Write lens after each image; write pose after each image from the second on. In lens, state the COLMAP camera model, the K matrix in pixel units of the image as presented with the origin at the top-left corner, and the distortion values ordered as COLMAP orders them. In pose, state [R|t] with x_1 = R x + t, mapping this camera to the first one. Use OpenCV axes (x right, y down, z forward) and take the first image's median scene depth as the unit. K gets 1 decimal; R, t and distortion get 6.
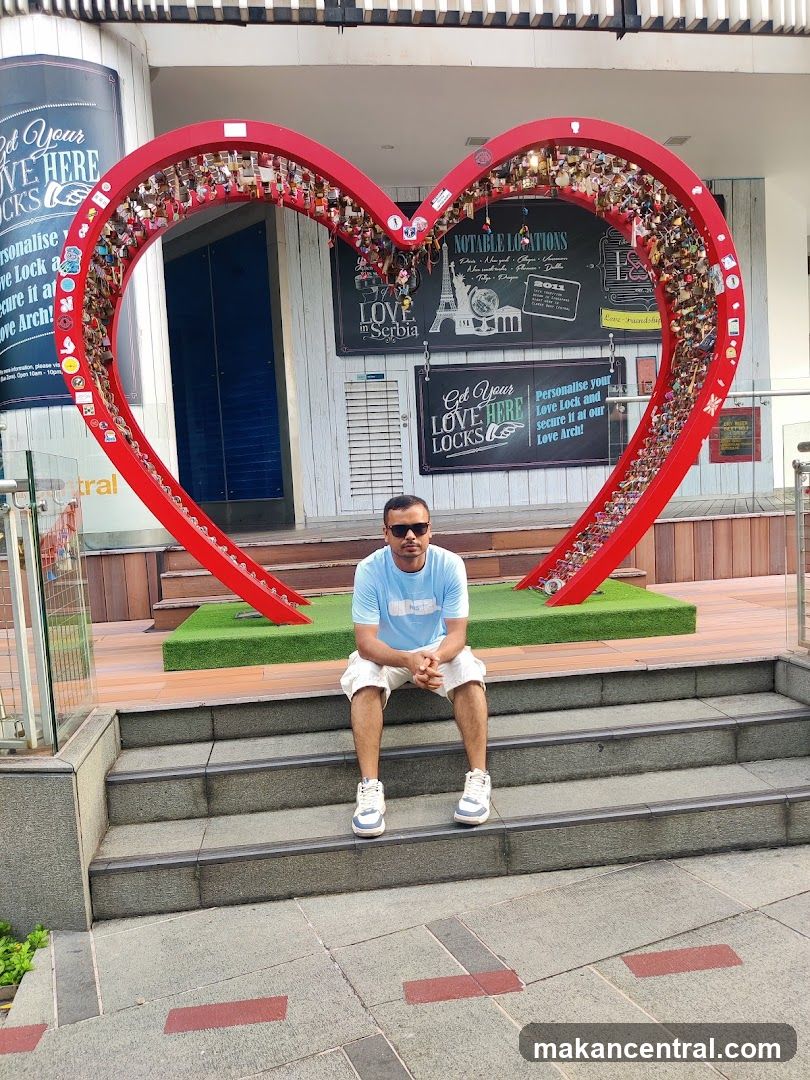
lens RADIAL K [[803.0, 0, 405.6], [0, 803.0, 553.1], [0, 0, 1]] dist [0.043603, -0.086747]
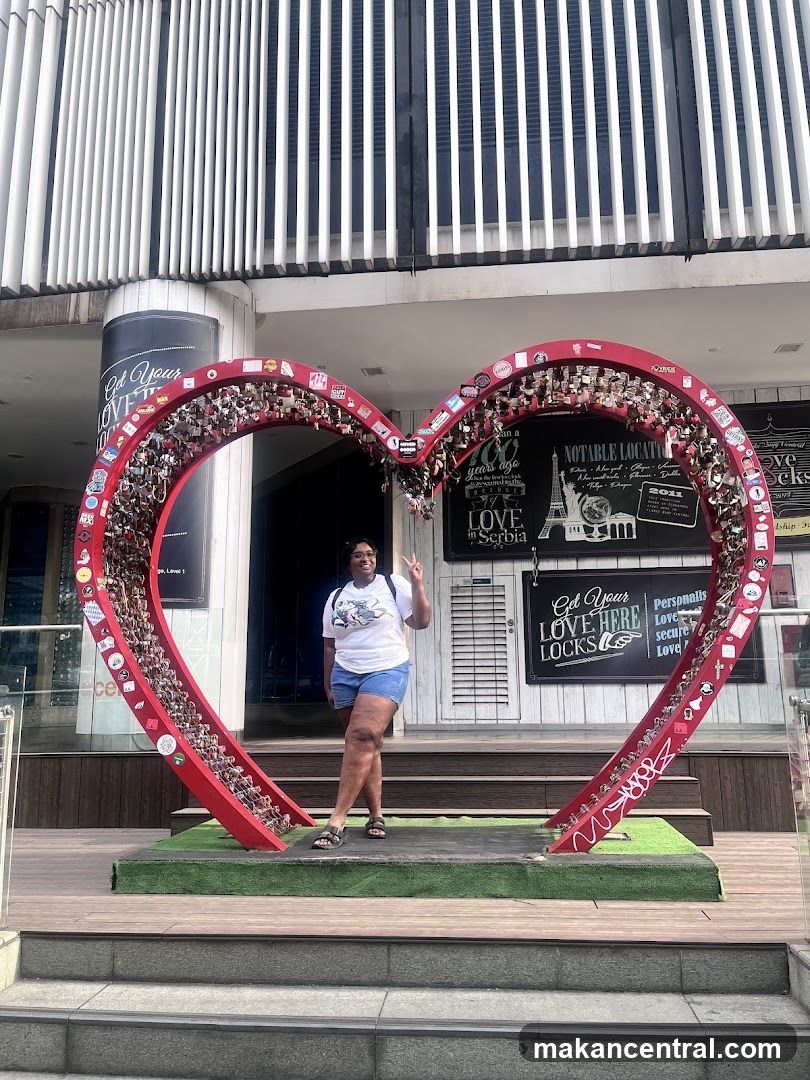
lens RADIAL K [[820.8, 0, 421.3], [0, 820.8, 541.2], [0, 0, 1]] dist [0.073091, -0.089455]
pose [[0.975969, 0.002386, -0.217896, 0.108942], [-0.057947, 0.966779, -0.248960, -0.011974], [0.210063, 0.255604, 0.943684, 0.020525]]
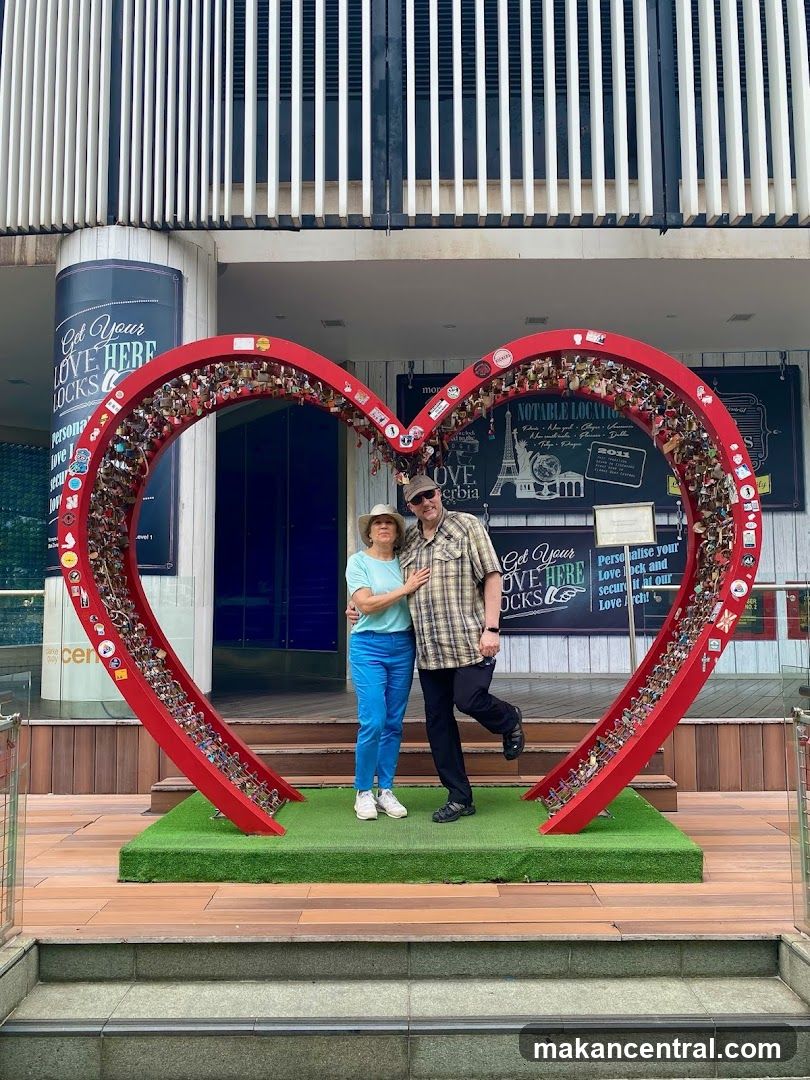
lens RADIAL K [[798.8, 0, 413.8], [0, 798.8, 545.9], [0, 0, 1]] dist [0.099051, -0.177292]
pose [[0.991385, 0.035807, -0.125987, 0.063401], [-0.055807, 0.985701, -0.158993, -0.046231], [0.118492, 0.164655, 0.979208, 0.016184]]
